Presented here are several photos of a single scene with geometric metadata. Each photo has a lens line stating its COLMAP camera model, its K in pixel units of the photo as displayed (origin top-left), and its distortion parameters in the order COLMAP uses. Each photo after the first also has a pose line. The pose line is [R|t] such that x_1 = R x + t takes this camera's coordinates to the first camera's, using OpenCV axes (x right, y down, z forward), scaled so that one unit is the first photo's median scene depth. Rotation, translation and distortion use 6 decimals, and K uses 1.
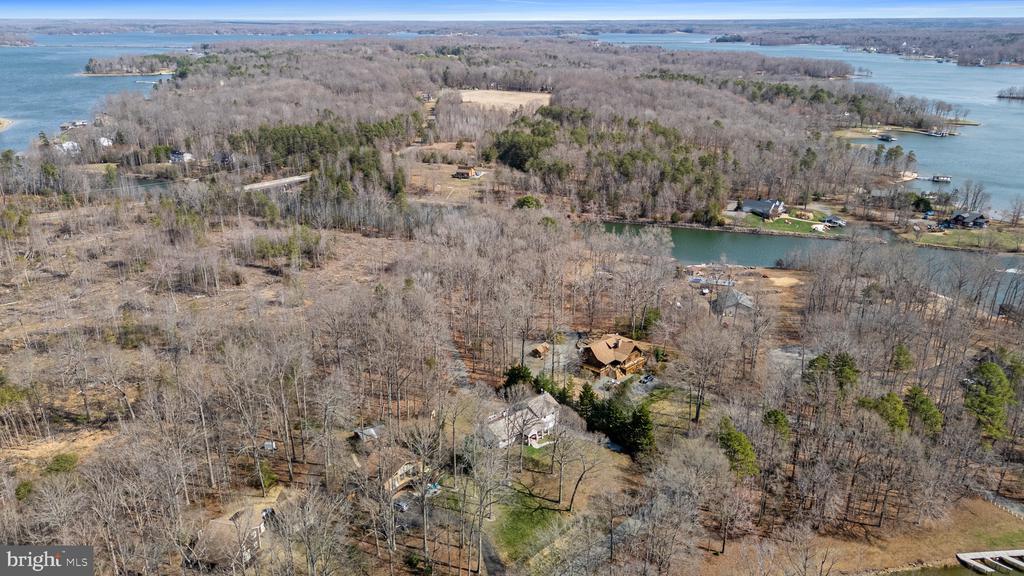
lens RADIAL K [[764.8, 0, 514.7], [0, 764.8, 290.6], [0, 0, 1]] dist [0.071927, -0.073613]
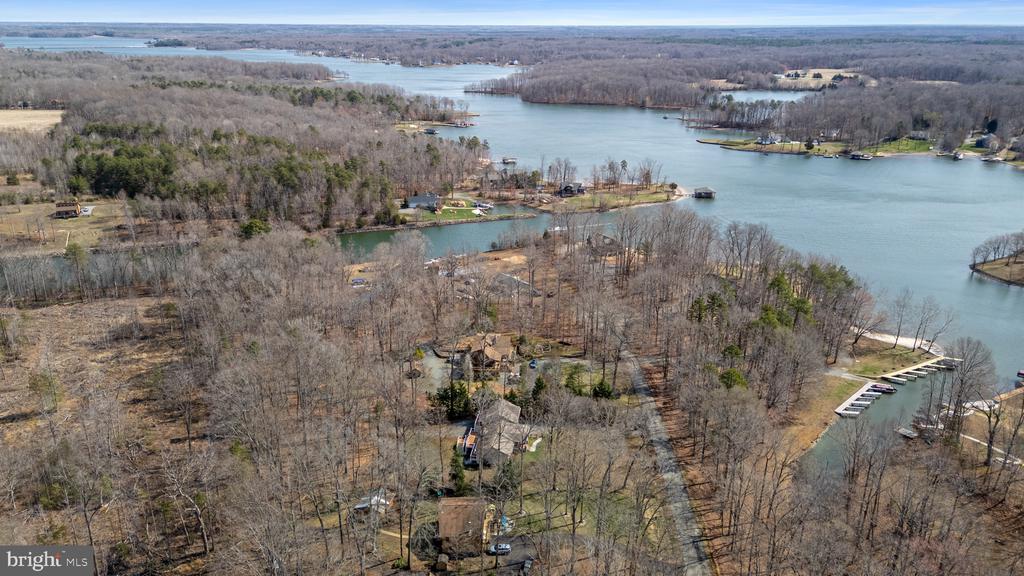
lens RADIAL K [[752.7, 0, 516.0], [0, 752.7, 290.0], [0, 0, 1]] dist [0.067406, -0.068890]
pose [[0.763451, -0.210668, 0.610542, -0.201317], [0.211090, 0.974782, 0.072393, -0.029326], [-0.610396, 0.073611, 0.788668, 0.078521]]
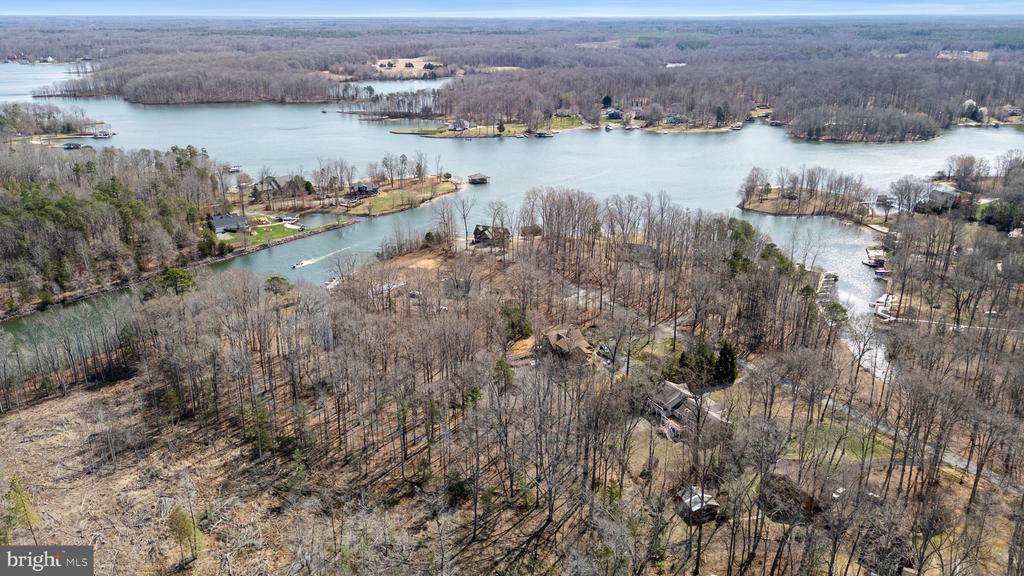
lens RADIAL K [[759.4, 0, 512.0], [0, 759.4, 288.0], [0, 0, 1]] dist [0.070418, -0.072304]
pose [[0.267301, -0.321775, 0.908301, -0.353771], [0.320117, 0.918719, 0.231259, -0.112330], [-0.908887, 0.228947, 0.348580, 0.313897]]
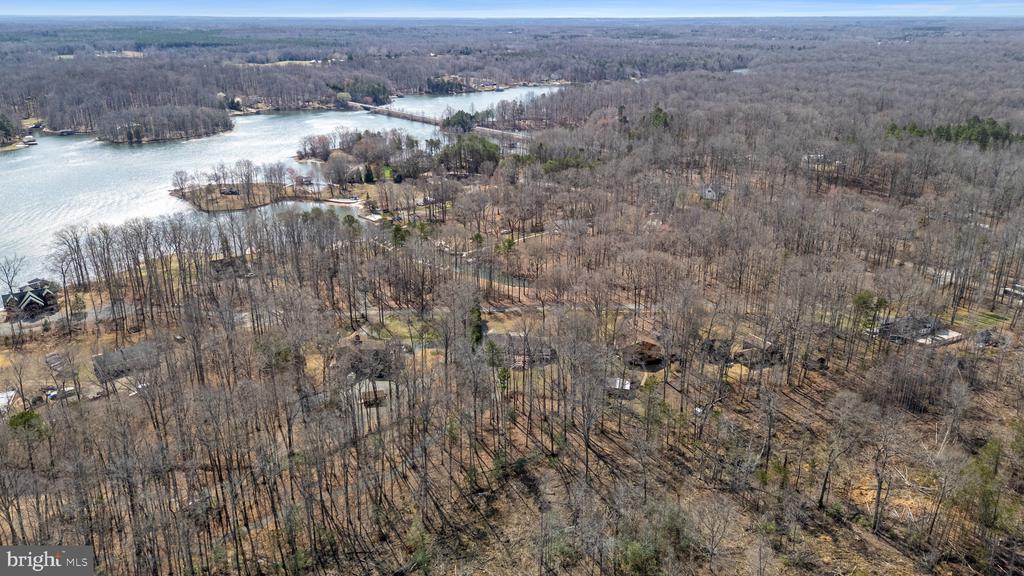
lens RADIAL K [[752.7, 0, 516.0], [0, 752.7, 290.0], [0, 0, 1]] dist [0.067406, -0.068890]
pose [[-0.705746, -0.238694, 0.667044, -0.295381], [0.236104, 0.808468, 0.539105, -0.211503], [-0.667965, 0.537963, -0.514216, 0.601222]]
